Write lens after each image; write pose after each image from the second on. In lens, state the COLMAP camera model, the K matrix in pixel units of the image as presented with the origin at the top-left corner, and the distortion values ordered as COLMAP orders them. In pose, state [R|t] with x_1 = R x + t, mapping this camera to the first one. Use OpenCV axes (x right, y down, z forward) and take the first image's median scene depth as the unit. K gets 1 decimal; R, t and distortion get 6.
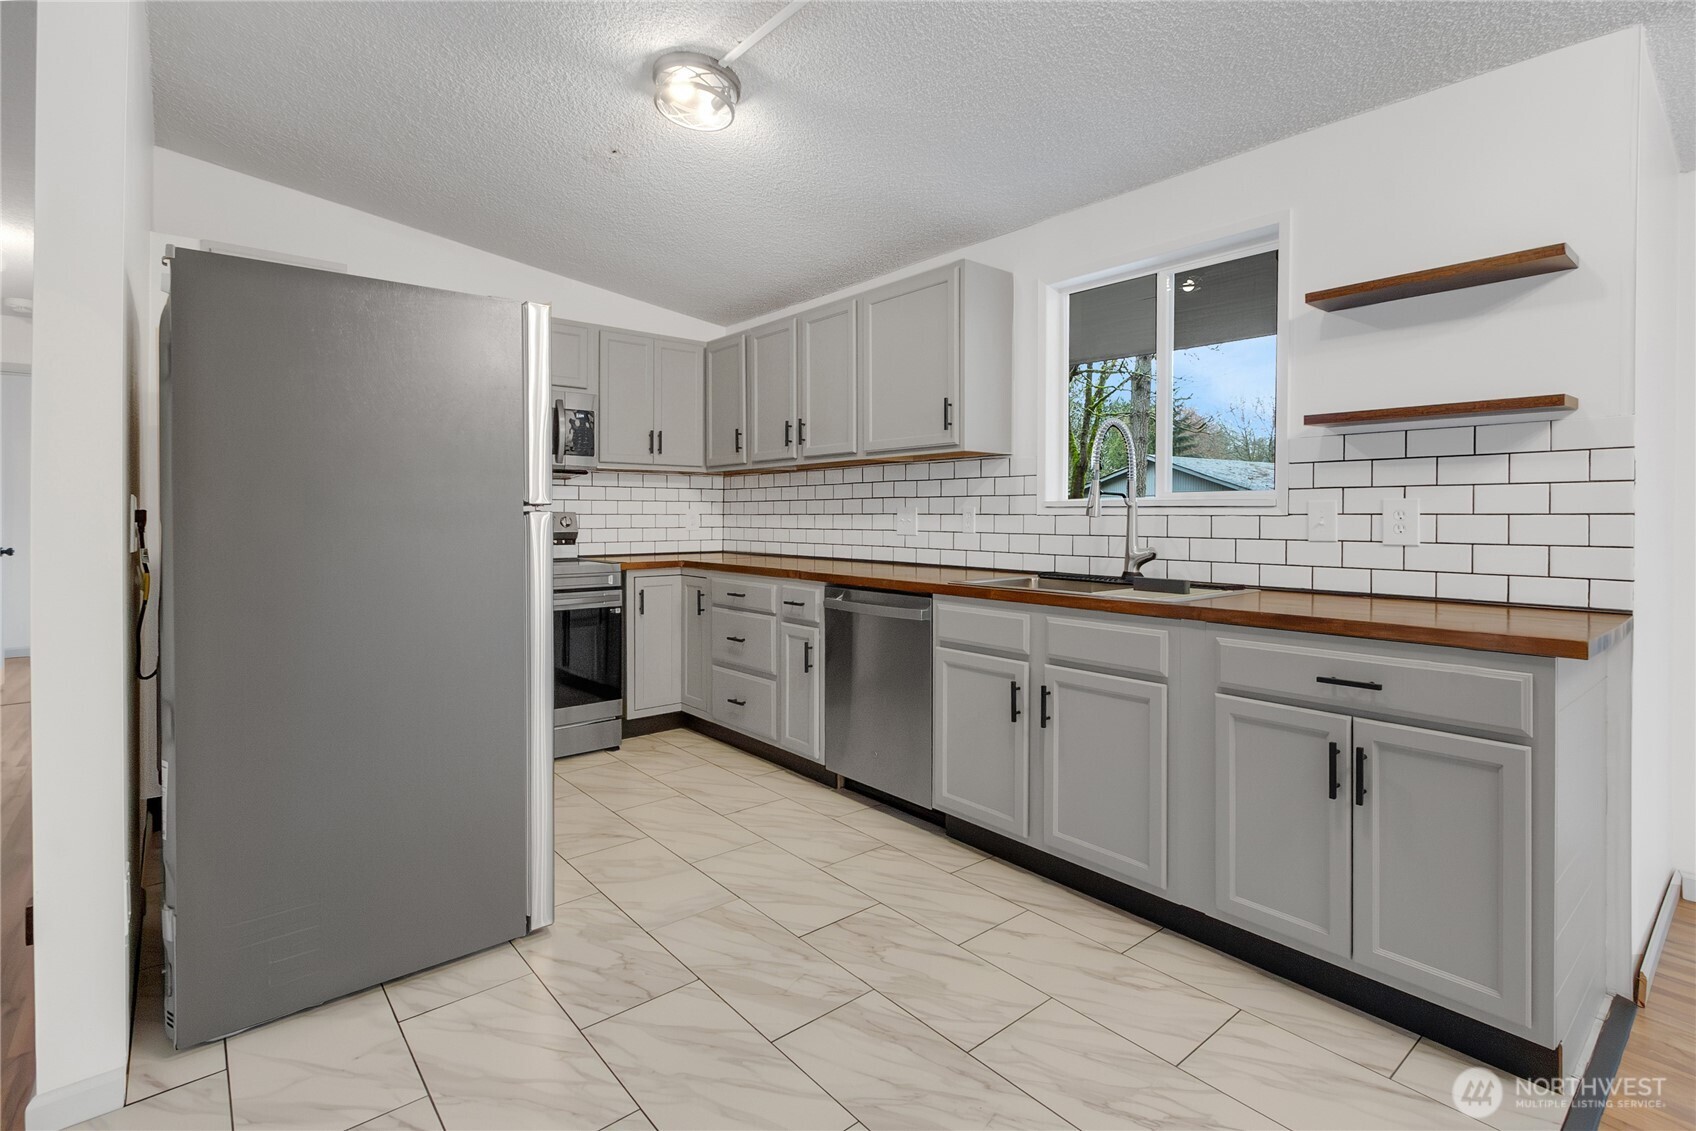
lens RADIAL K [[920.4, 0, 756.9], [0, 920.4, 520.4], [0, 0, 1]] dist [0.002344, 0.000423]
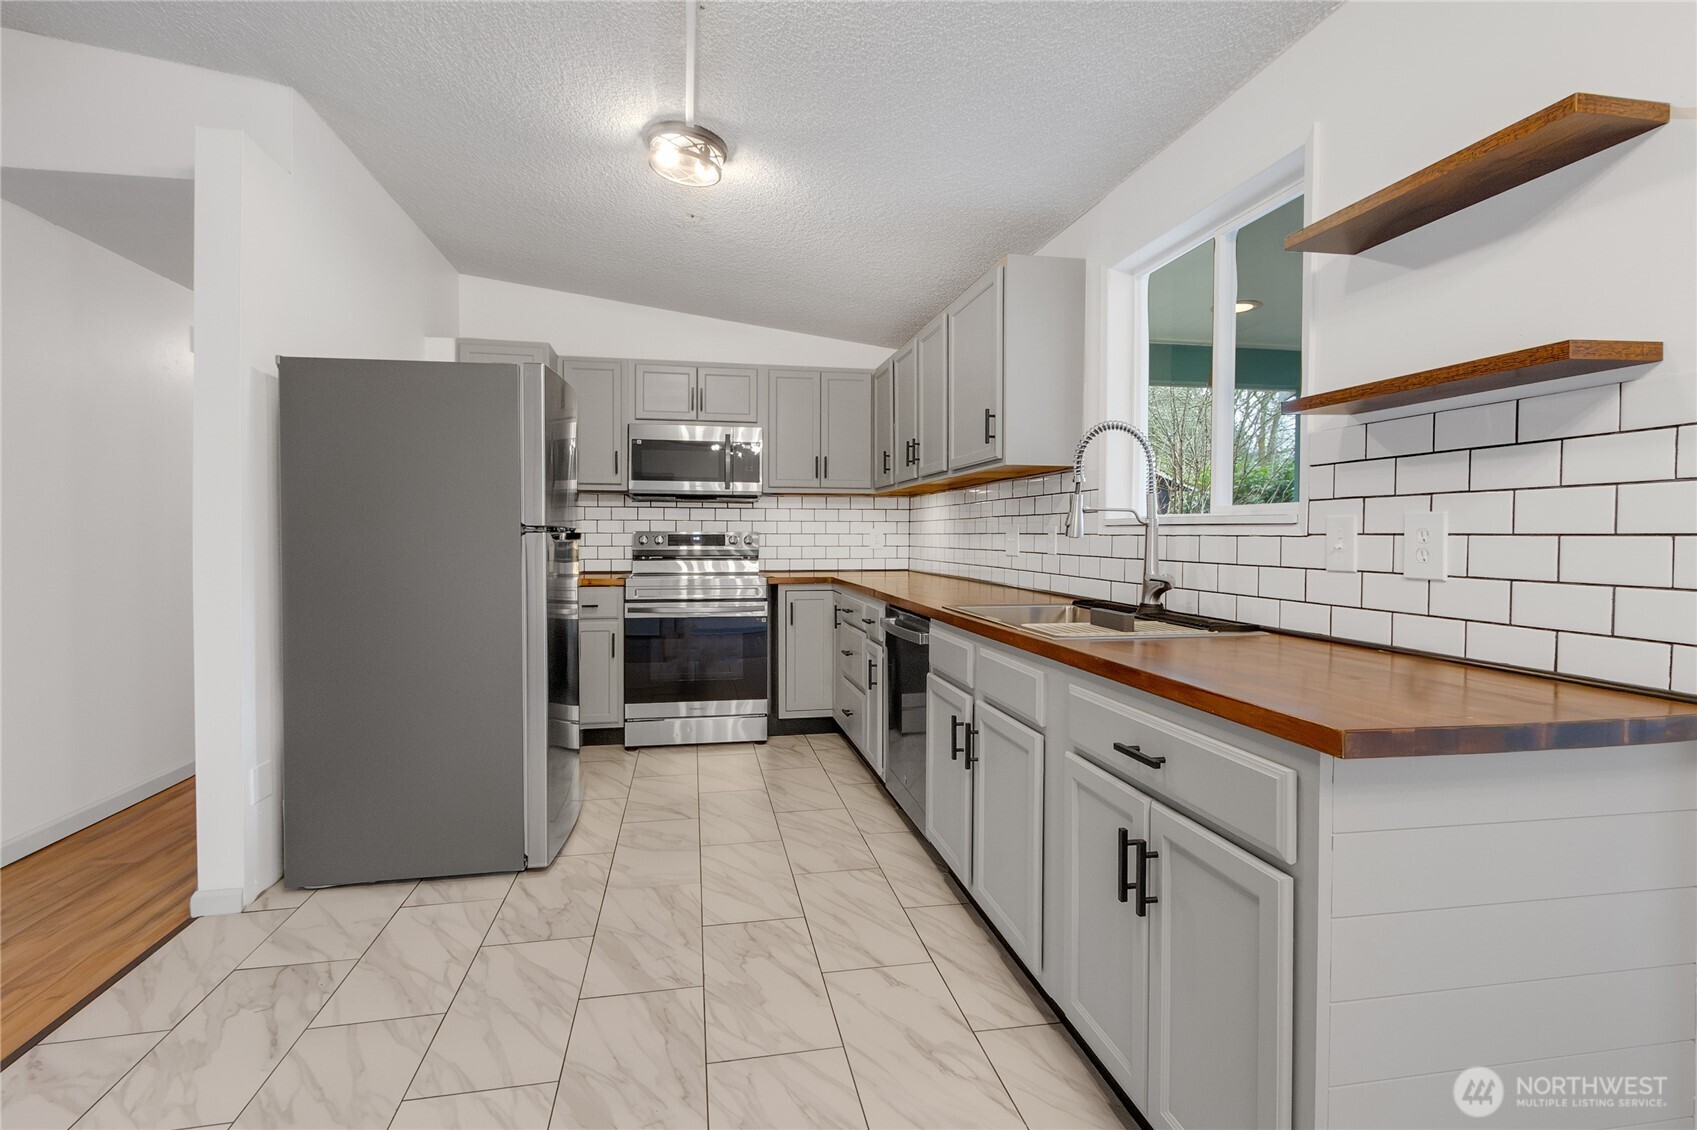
lens RADIAL K [[844.5, 0, 731.7], [0, 844.5, 545.9], [0, 0, 1]] dist [0.000713, -0.000225]
pose [[0.843504, 0.007329, -0.537073, 0.514761], [-0.002696, 0.999952, 0.009411, -0.002247], [0.537117, -0.006490, 0.843483, 0.158763]]
